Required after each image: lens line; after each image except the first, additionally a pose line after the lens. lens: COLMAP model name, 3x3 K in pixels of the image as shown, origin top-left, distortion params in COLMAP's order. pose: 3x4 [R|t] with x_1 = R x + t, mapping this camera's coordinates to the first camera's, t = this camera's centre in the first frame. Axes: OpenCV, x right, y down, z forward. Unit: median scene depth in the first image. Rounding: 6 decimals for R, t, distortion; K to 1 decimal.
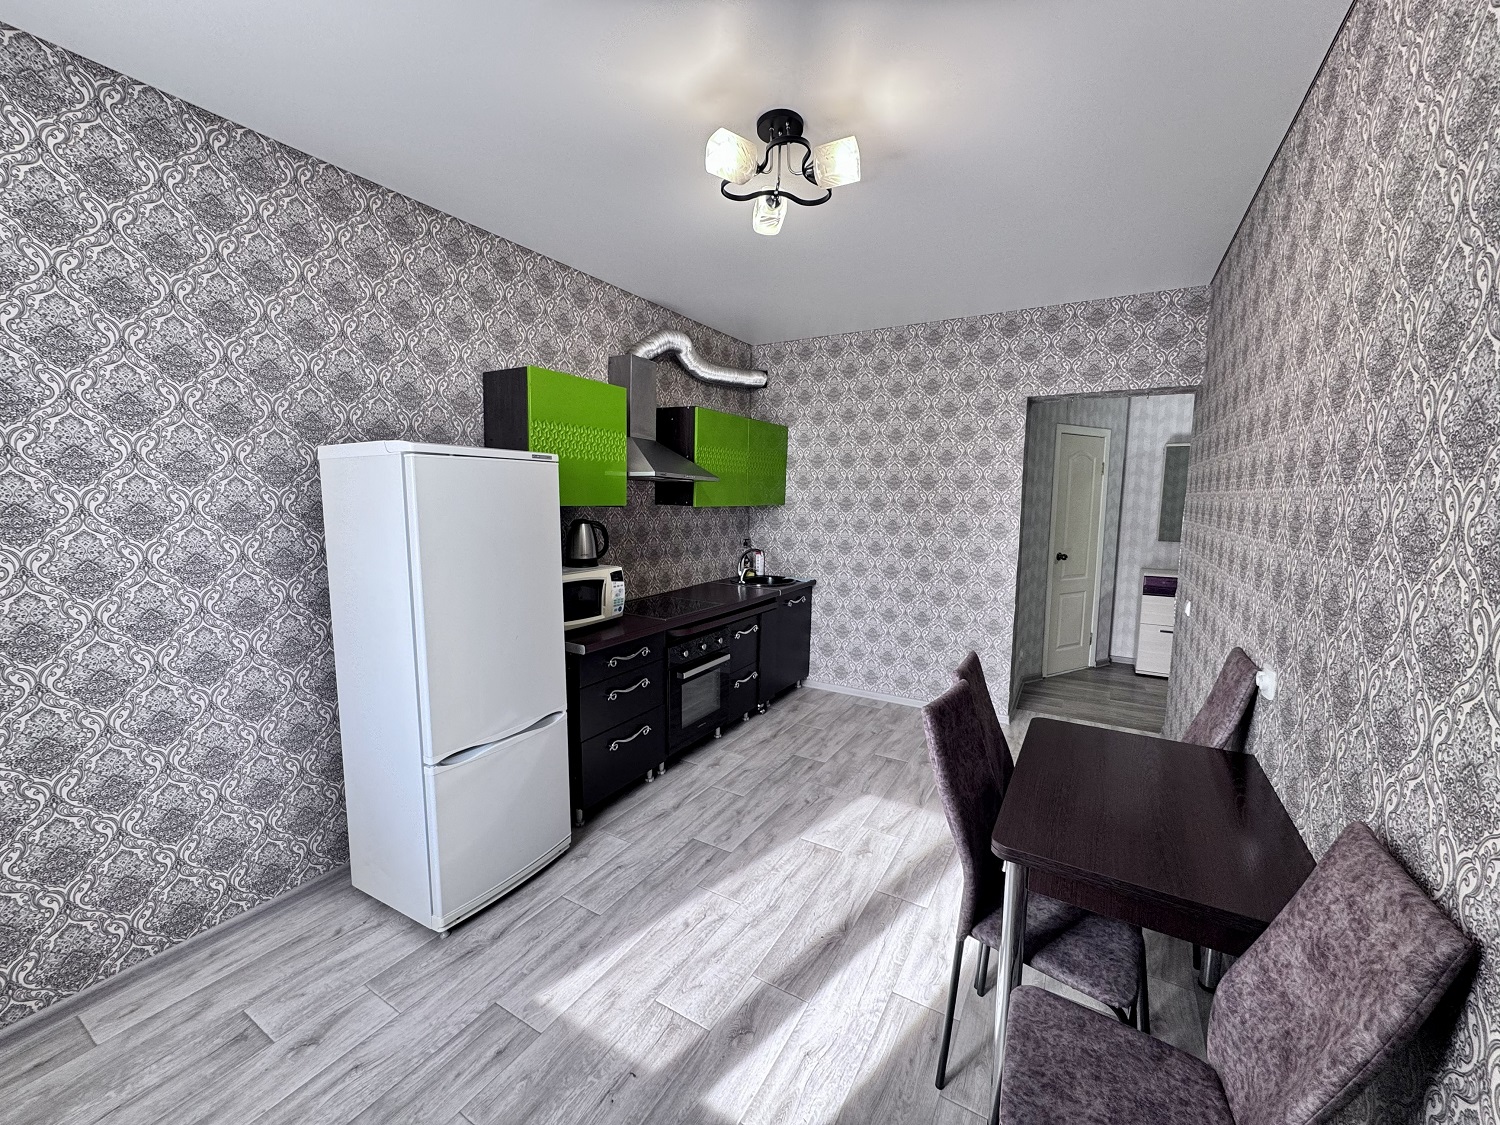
lens RADIAL K [[598.7, 0, 746.7], [0, 598.7, 560.5], [0, 0, 1]] dist [-0.000111, 0.000373]
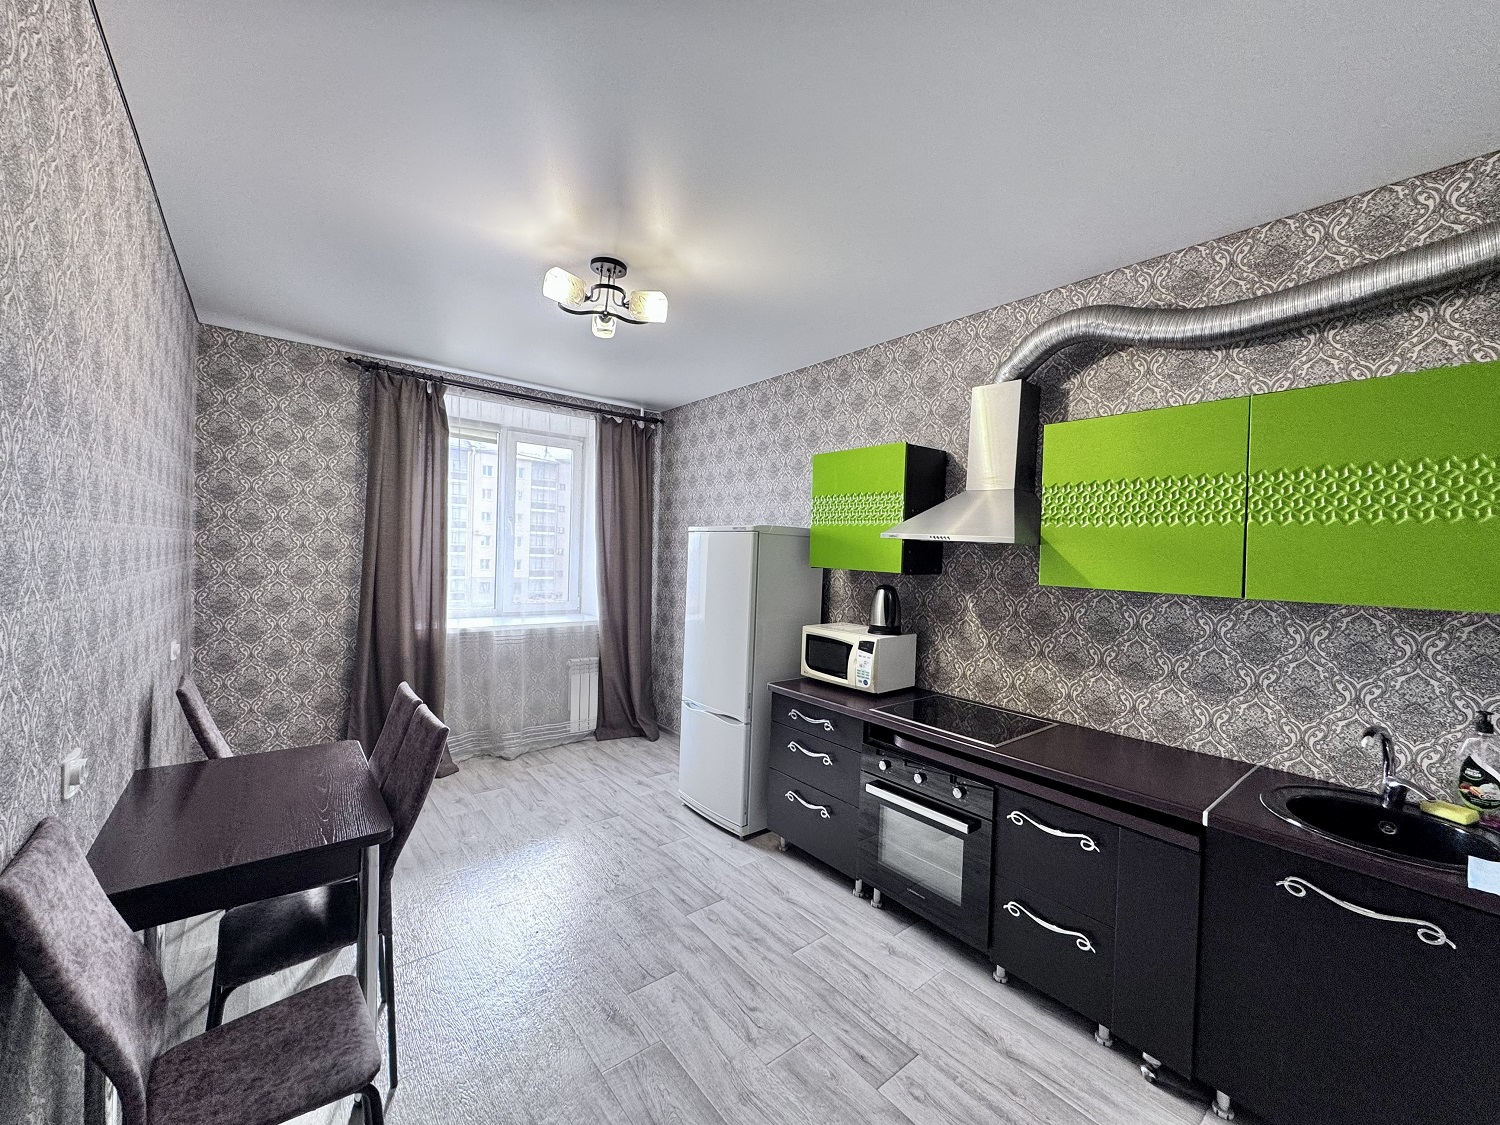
lens RADIAL K [[598.4, 0, 793.0], [0, 598.4, 580.0], [0, 0, 1]] dist [-0.000447, -0.000029]
pose [[-0.308112, 0.020993, -0.951118, 0.639595], [-0.142258, 0.987499, 0.067880, -0.112391], [0.940654, 0.156218, -0.301274, 1.052105]]
